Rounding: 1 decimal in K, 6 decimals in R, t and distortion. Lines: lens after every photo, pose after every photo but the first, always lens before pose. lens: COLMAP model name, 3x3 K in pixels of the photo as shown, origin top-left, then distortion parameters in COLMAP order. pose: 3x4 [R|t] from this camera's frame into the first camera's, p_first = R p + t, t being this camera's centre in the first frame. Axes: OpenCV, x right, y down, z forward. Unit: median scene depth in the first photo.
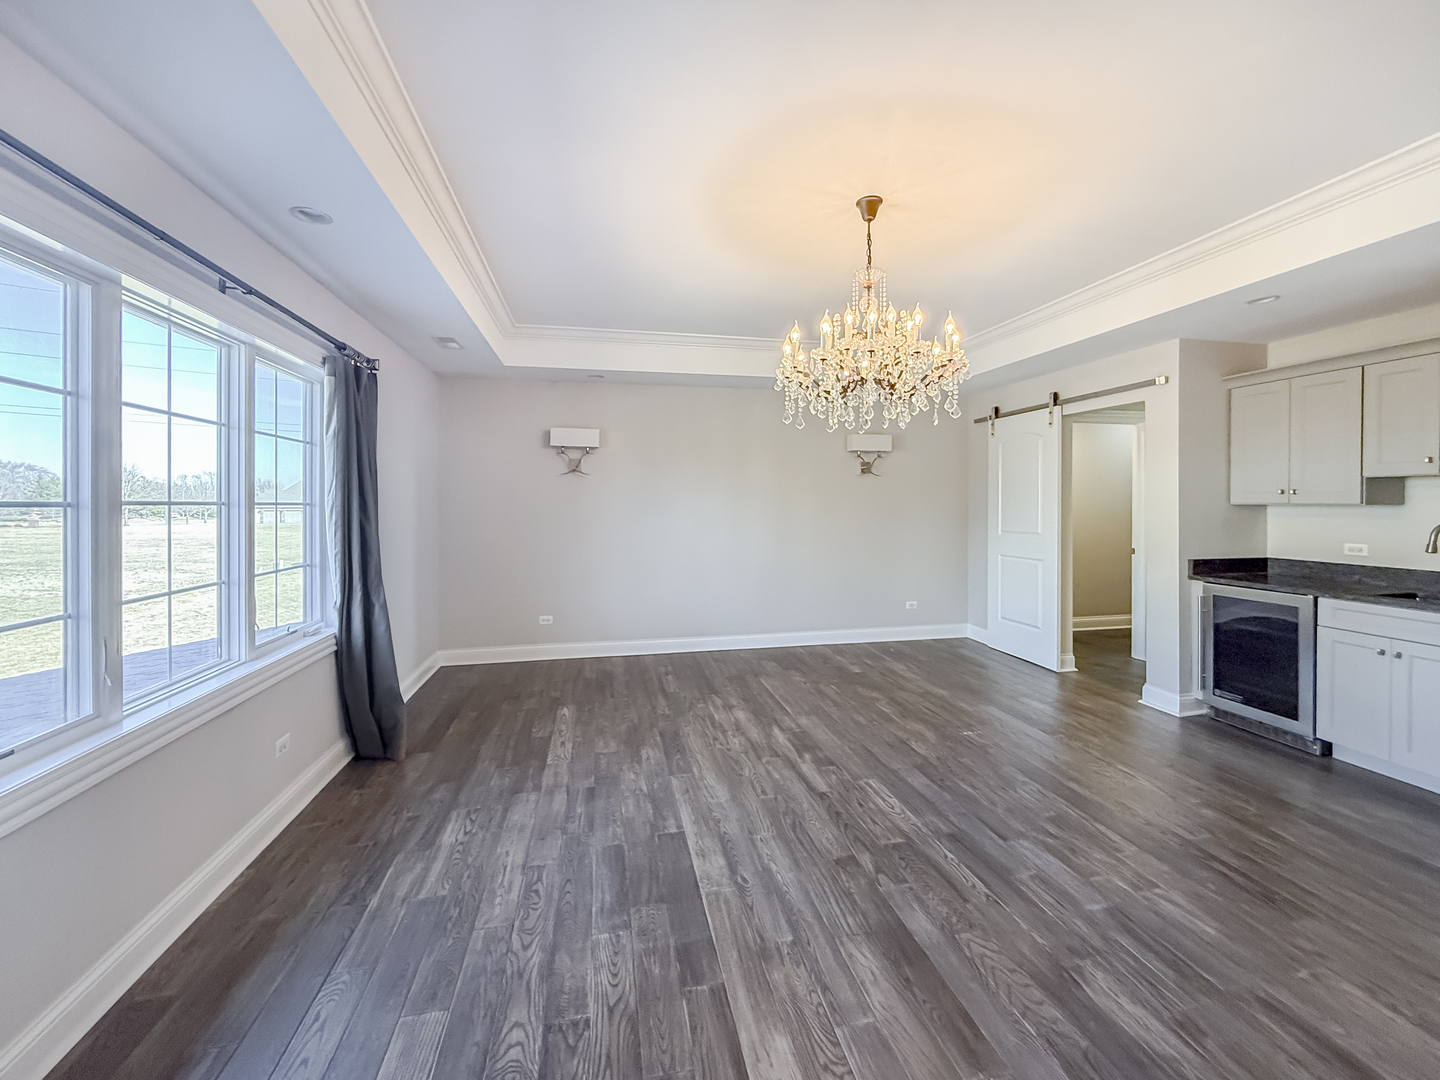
lens RADIAL K [[586.7, 0, 718.5], [0, 586.7, 500.5], [0, 0, 1]] dist [-0.001432, -0.000035]
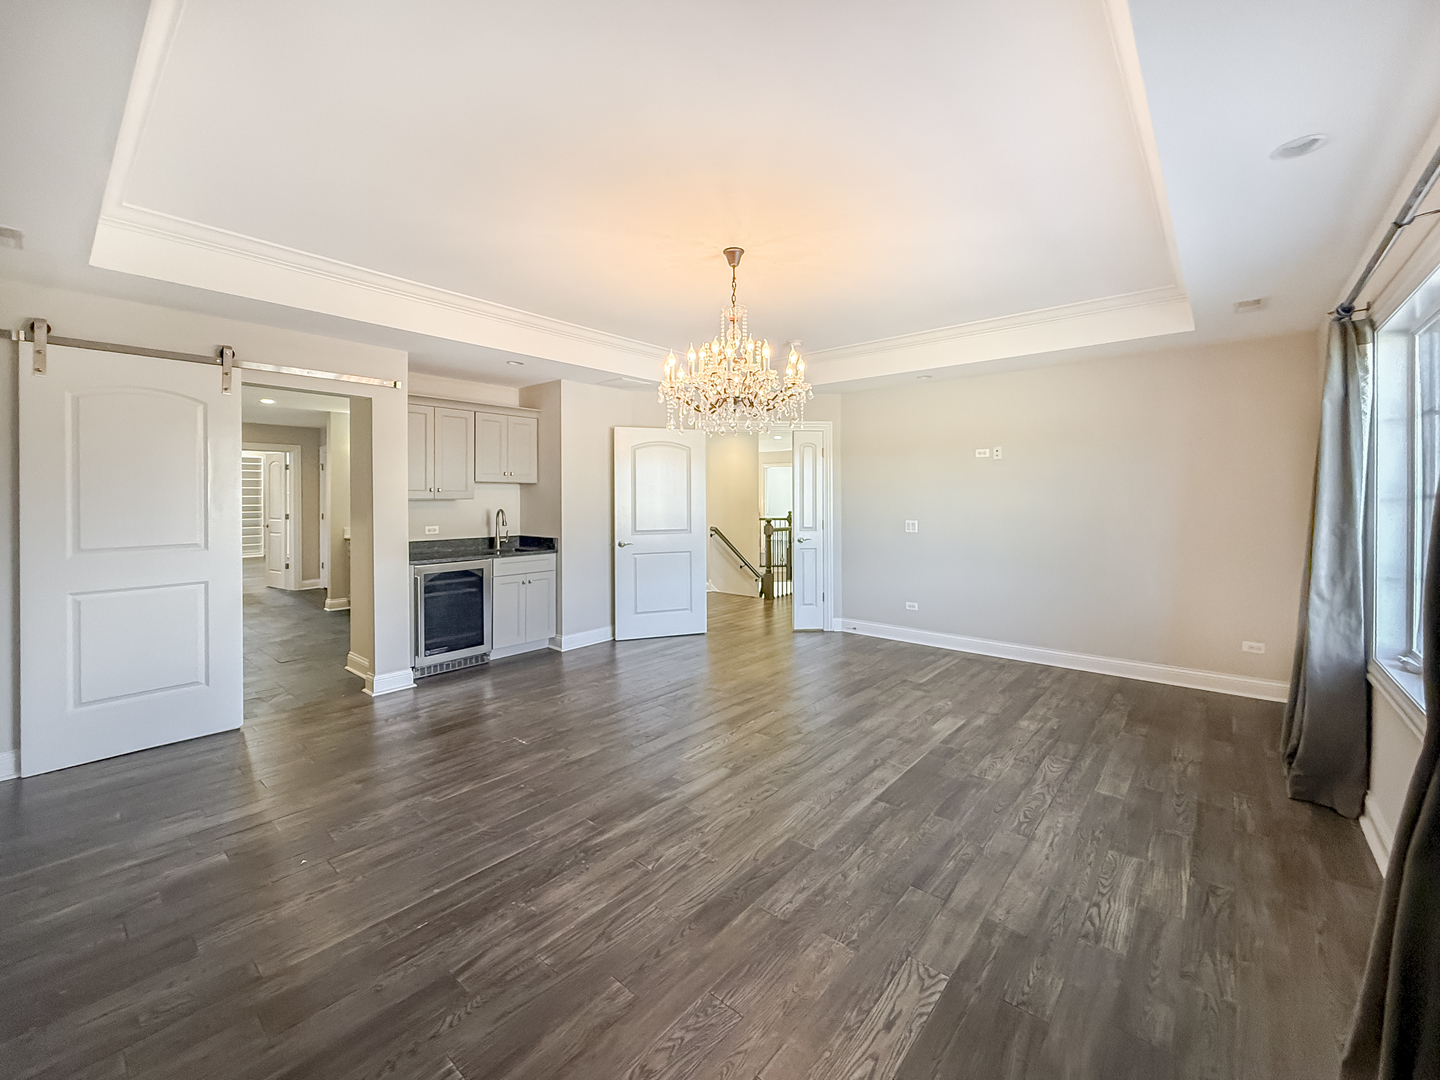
lens RADIAL K [[586.7, 0, 728.2], [0, 586.7, 503.0], [0, 0, 1]] dist [-0.001432, -0.000035]
pose [[-0.616581, -0.005891, 0.787270, -0.706411], [0.001739, 0.999959, 0.008845, 0.005304], [-0.787290, 0.006823, -0.616546, 1.786051]]
